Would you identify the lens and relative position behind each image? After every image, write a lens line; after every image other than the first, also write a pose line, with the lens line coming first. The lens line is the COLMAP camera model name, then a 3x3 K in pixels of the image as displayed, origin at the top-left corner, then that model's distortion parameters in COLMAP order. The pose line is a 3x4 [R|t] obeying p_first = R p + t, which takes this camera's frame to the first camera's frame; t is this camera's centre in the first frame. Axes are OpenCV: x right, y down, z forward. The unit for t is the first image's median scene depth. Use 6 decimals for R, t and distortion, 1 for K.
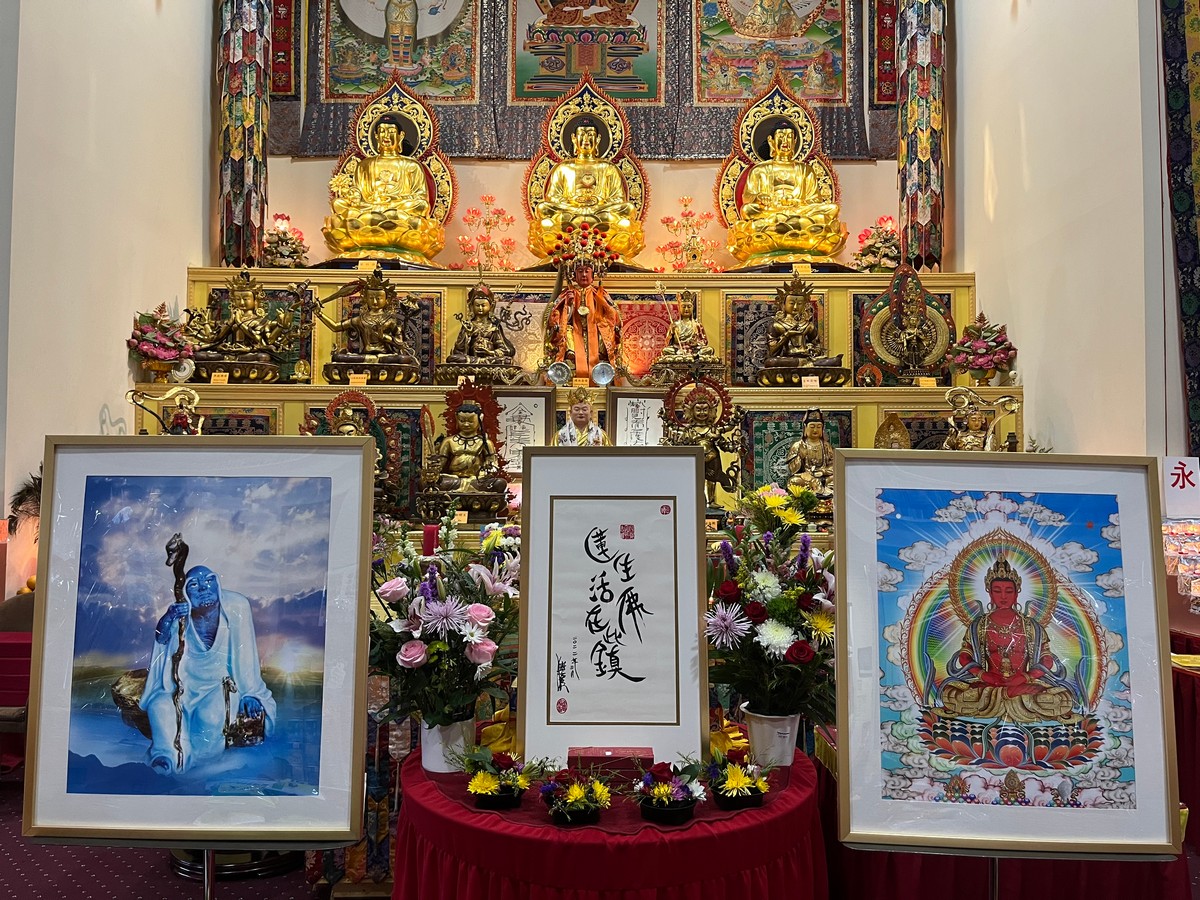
lens RADIAL K [[885.0, 0, 600.0], [0, 885.0, 450.0], [0, 0, 1]] dist [0.054015, -0.085138]
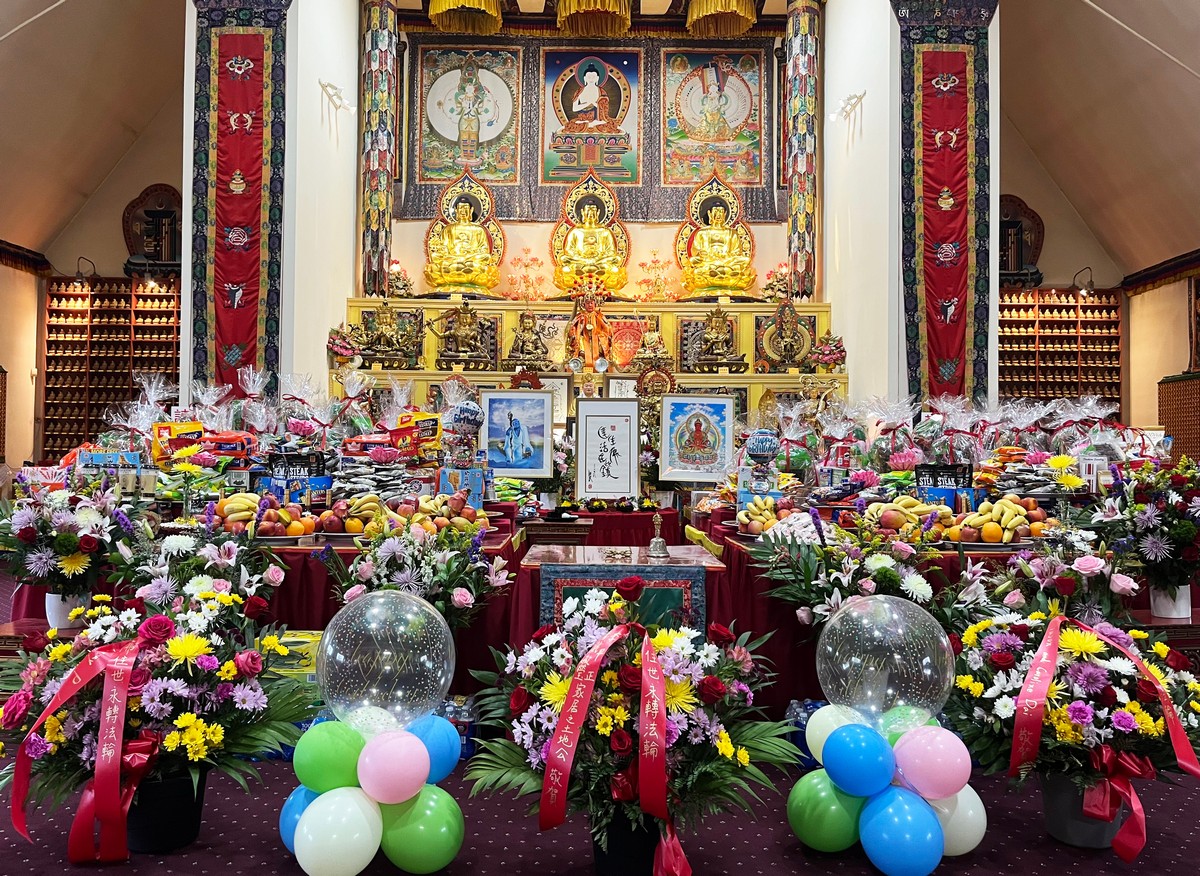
lens RADIAL K [[898.8, 0, 588.7], [0, 898.8, 438.9], [0, 0, 1]] dist [0.056789, -0.050020]
pose [[0.999981, 0.005185, -0.003210, -0.012916], [-0.005154, 0.999942, 0.009470, 0.034852], [0.003259, -0.009453, 0.999950, -0.648015]]
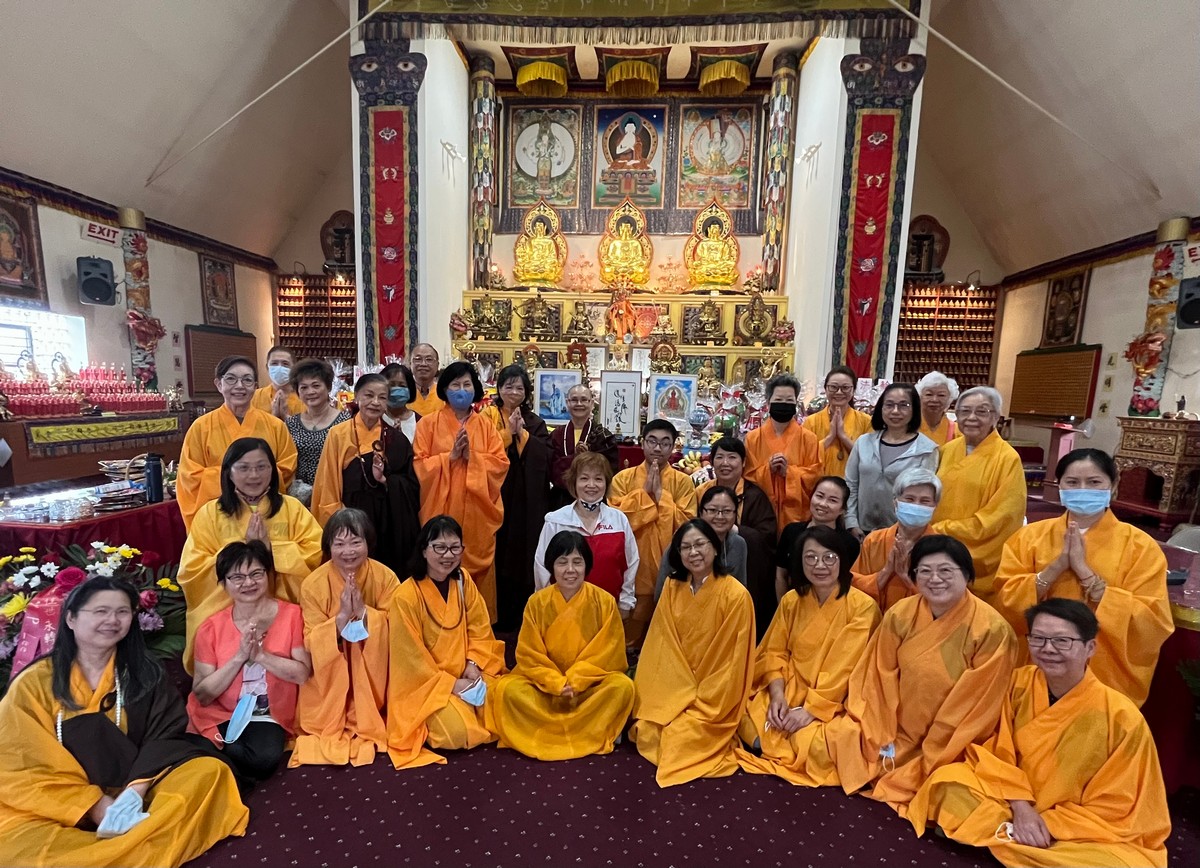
lens RADIAL K [[608.3, 0, 583.4], [0, 608.3, 478.0], [0, 0, 1]] dist [-0.000844, -0.000097]
pose [[0.995611, 0.037702, -0.085660, 0.036563], [-0.021380, 0.982690, 0.184022, -0.010820], [0.091115, -0.181382, 0.979183, -0.709996]]
